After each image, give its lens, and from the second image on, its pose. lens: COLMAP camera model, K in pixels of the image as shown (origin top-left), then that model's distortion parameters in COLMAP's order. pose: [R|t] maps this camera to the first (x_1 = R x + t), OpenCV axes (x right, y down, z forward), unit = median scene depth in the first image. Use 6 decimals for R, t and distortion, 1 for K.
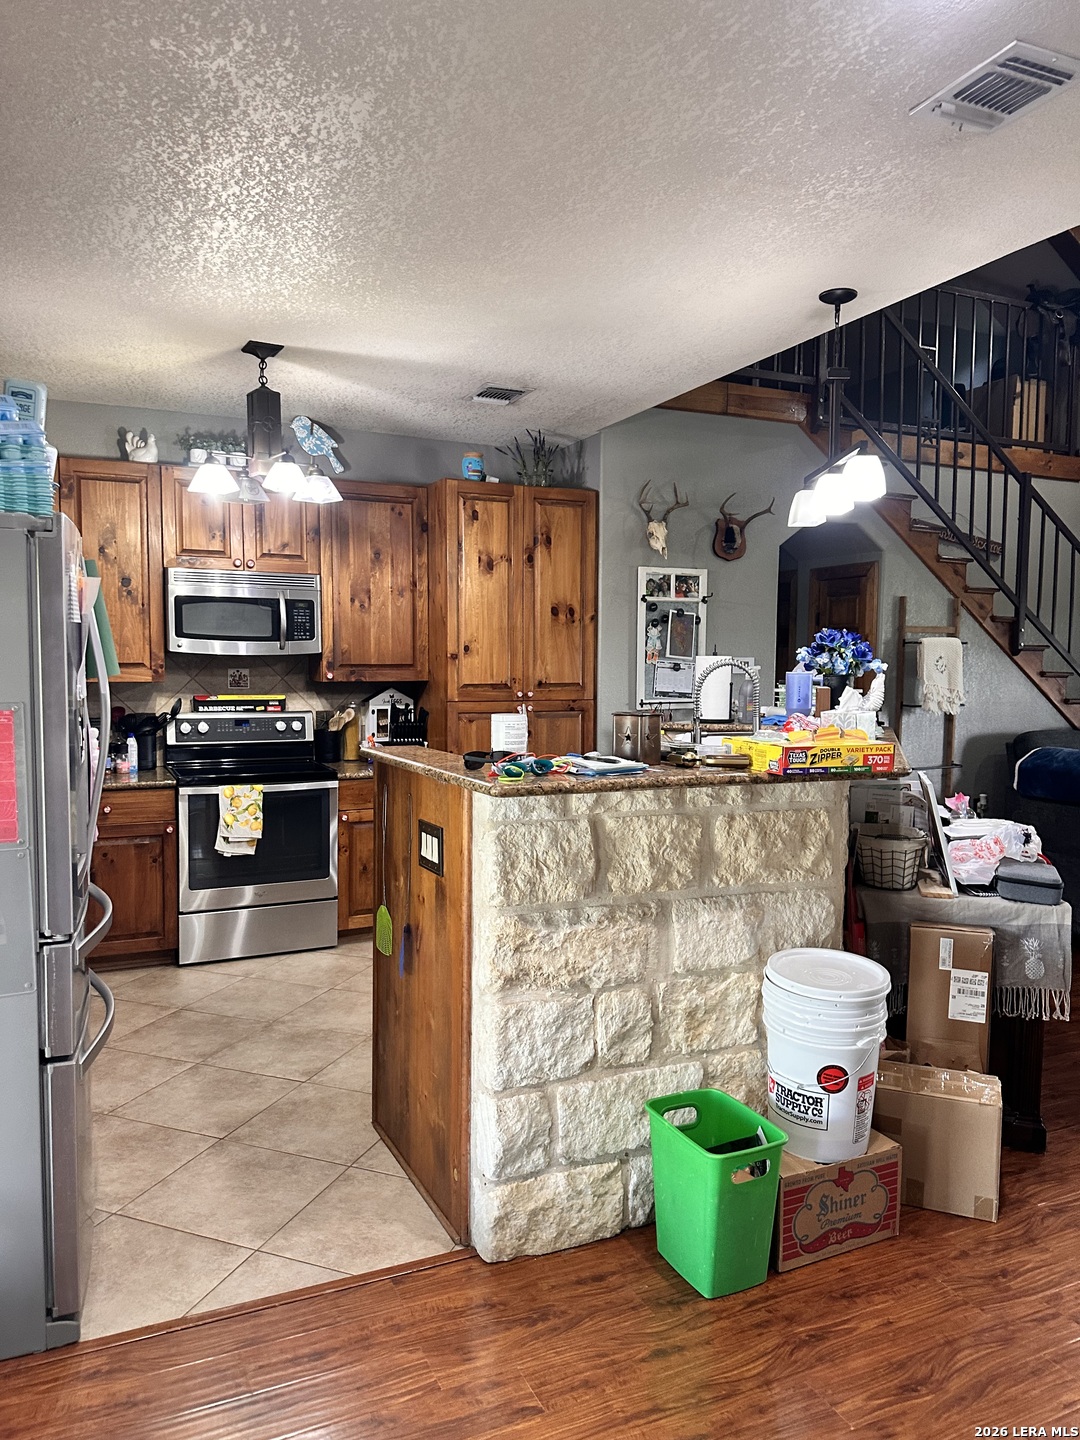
lens RADIAL K [[1021.3, 0, 537.6], [0, 1021.3, 728.1], [0, 0, 1]] dist [0.030877, -0.033751]
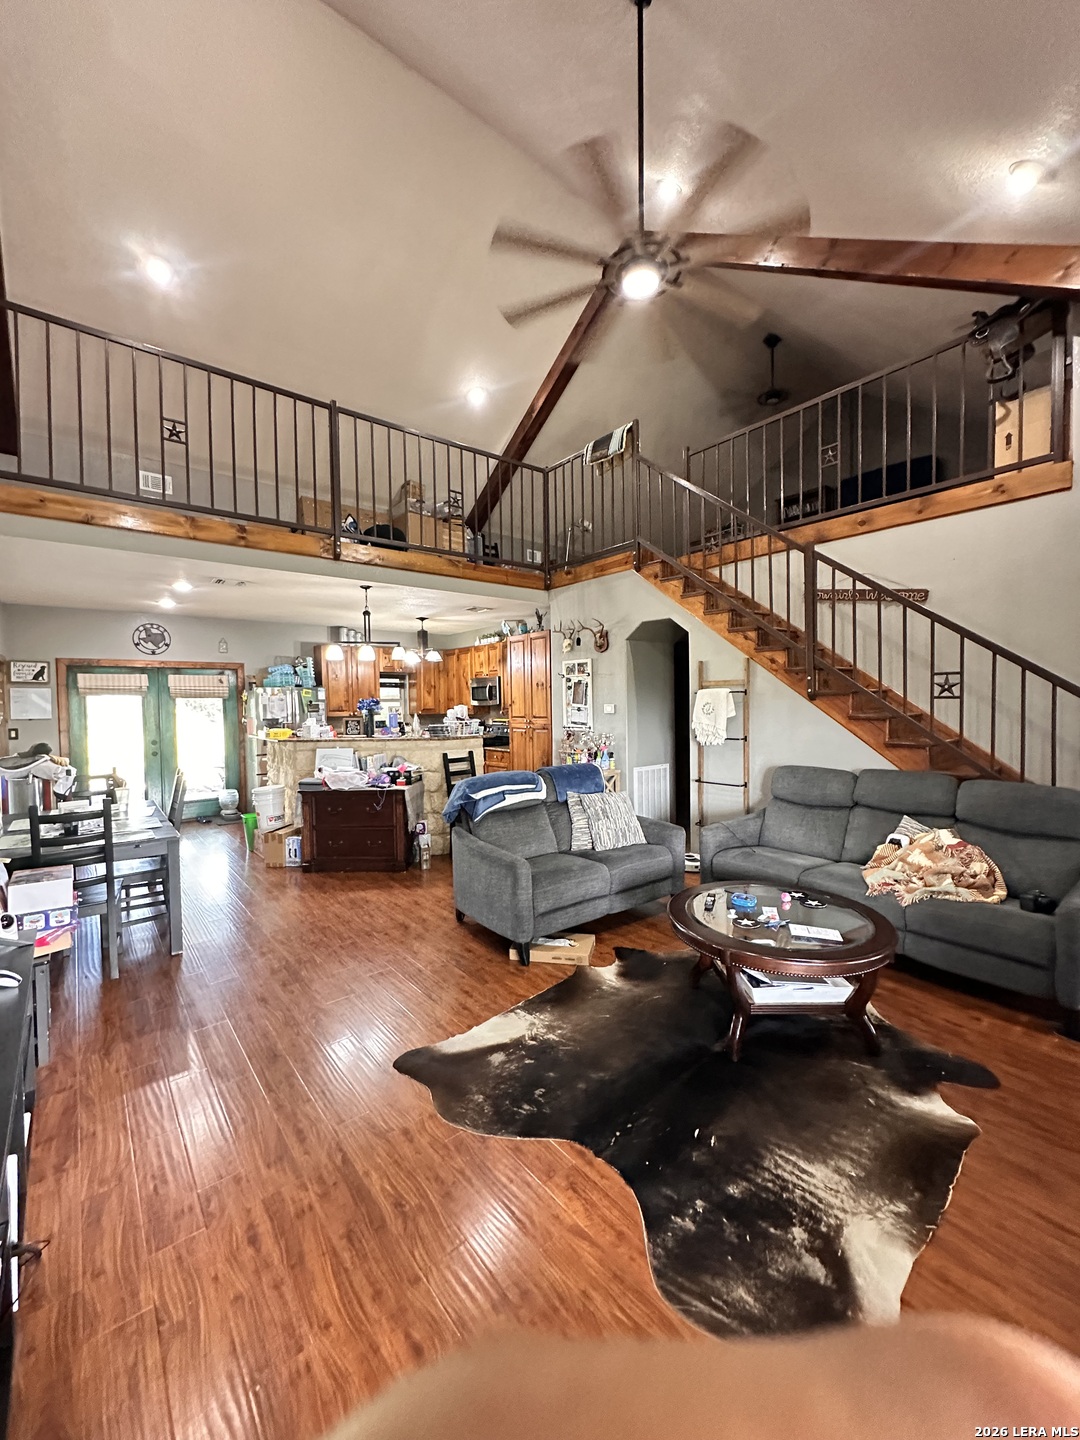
lens RADIAL K [[571.9, 0, 536.3], [0, 571.9, 714.3], [0, 0, 1]] dist [-0.006344, 0.000814]
pose [[0.243254, 0.017512, -0.969805, 1.213937], [-0.041509, 0.999109, 0.007629, -0.054127], [0.969074, 0.038400, 0.243764, 0.646572]]
